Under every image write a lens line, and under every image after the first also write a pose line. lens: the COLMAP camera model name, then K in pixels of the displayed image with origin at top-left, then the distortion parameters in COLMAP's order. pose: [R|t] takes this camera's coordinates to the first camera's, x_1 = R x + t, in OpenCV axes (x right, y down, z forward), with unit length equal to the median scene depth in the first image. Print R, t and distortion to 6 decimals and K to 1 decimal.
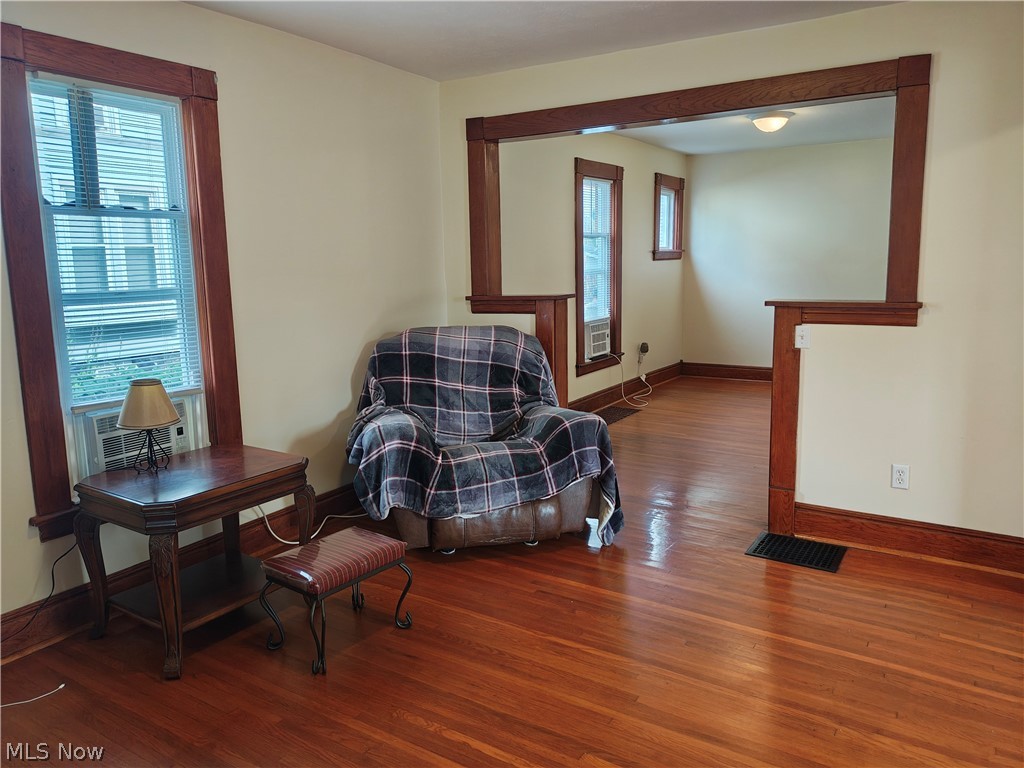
lens RADIAL K [[745.6, 0, 512.0], [0, 745.6, 384.0], [0, 0, 1]] dist [0.065238, -0.073469]
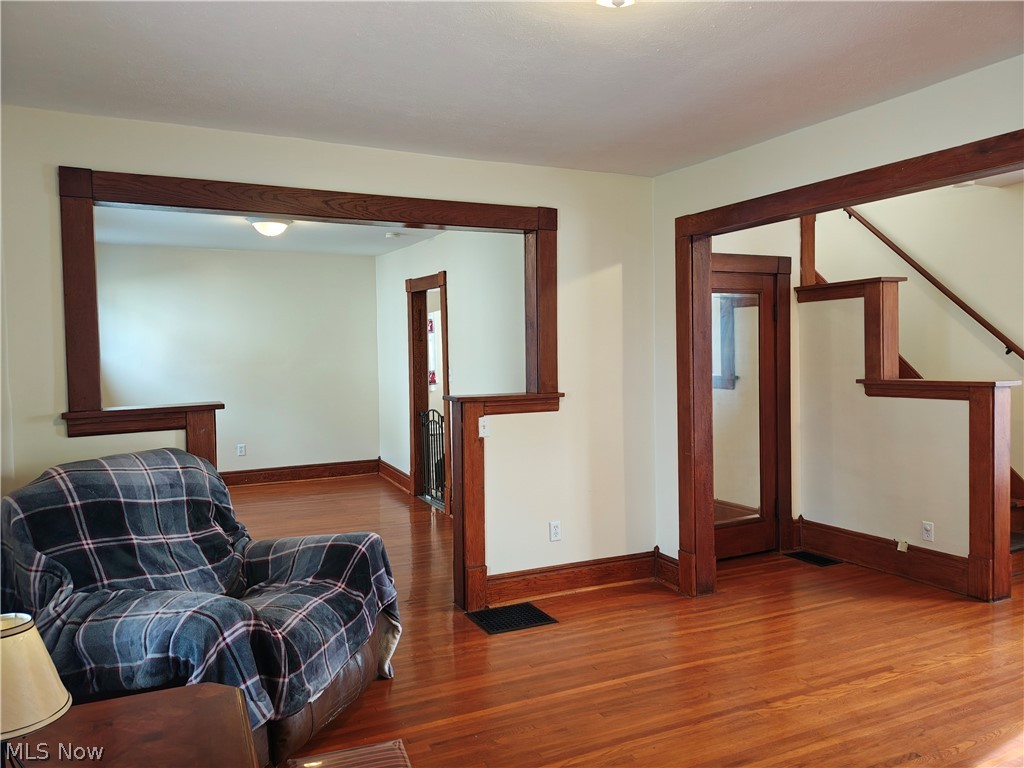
lens RADIAL K [[745.6, 0, 512.0], [0, 745.6, 384.0], [0, 0, 1]] dist [0.065238, -0.073469]
pose [[0.526189, -0.032317, 0.849753, -0.499972], [0.143227, 0.988370, -0.051102, -0.057448], [-0.838219, 0.148597, 0.524698, 0.328558]]
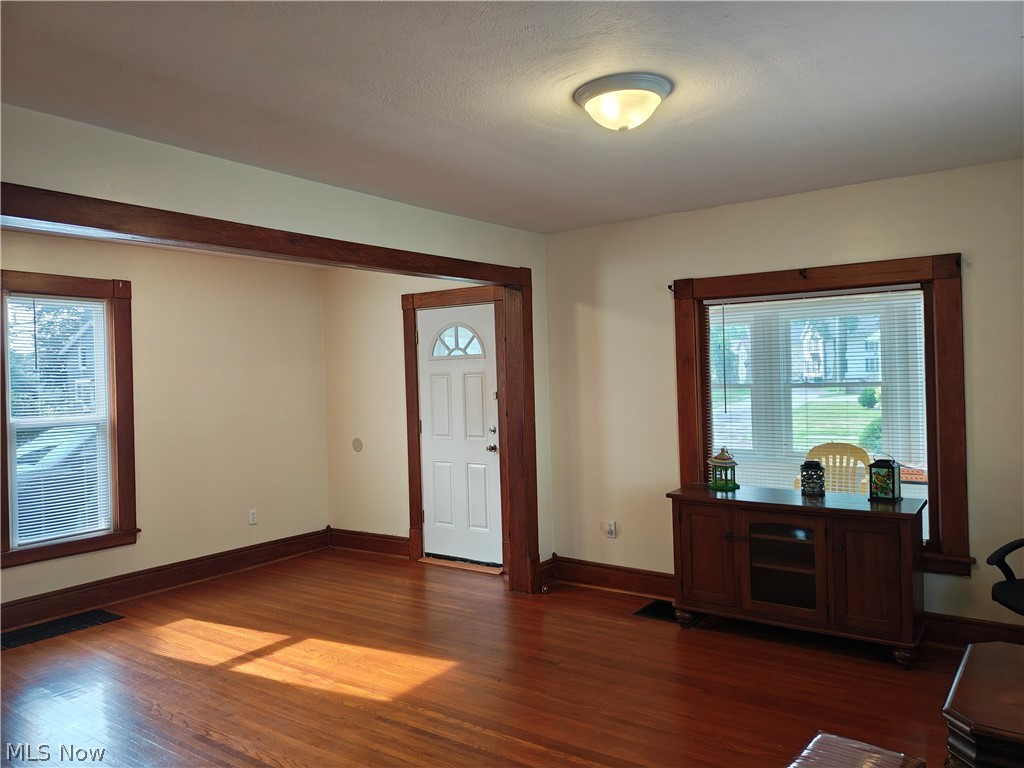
lens RADIAL K [[745.6, 0, 512.0], [0, 745.6, 384.0], [0, 0, 1]] dist [0.065238, -0.073469]
pose [[-0.997856, 0.041410, 0.050682, 0.026765], [0.049521, 0.984027, 0.170994, -0.213289], [-0.042792, 0.173137, -0.983968, 1.161077]]
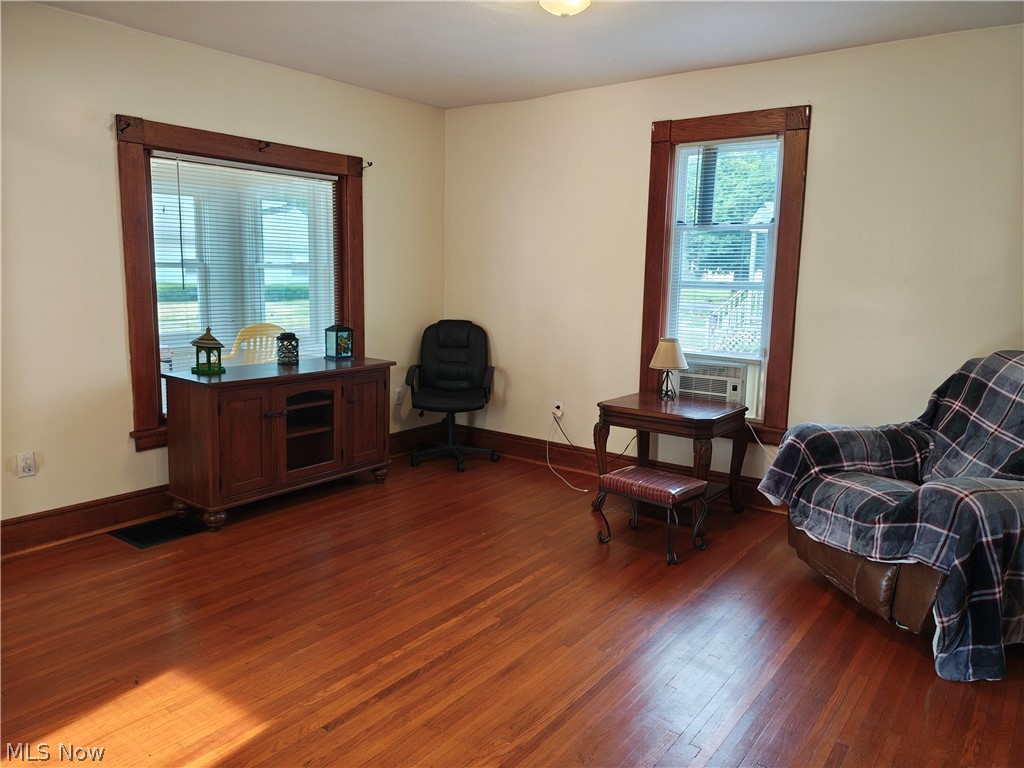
lens RADIAL K [[745.6, 0, 512.0], [0, 745.6, 384.0], [0, 0, 1]] dist [0.065238, -0.073469]
pose [[-0.081272, 0.167810, -0.982464, 0.717584], [-0.171728, 0.968625, 0.179652, -0.092137], [0.981786, 0.183317, -0.049905, 0.540803]]
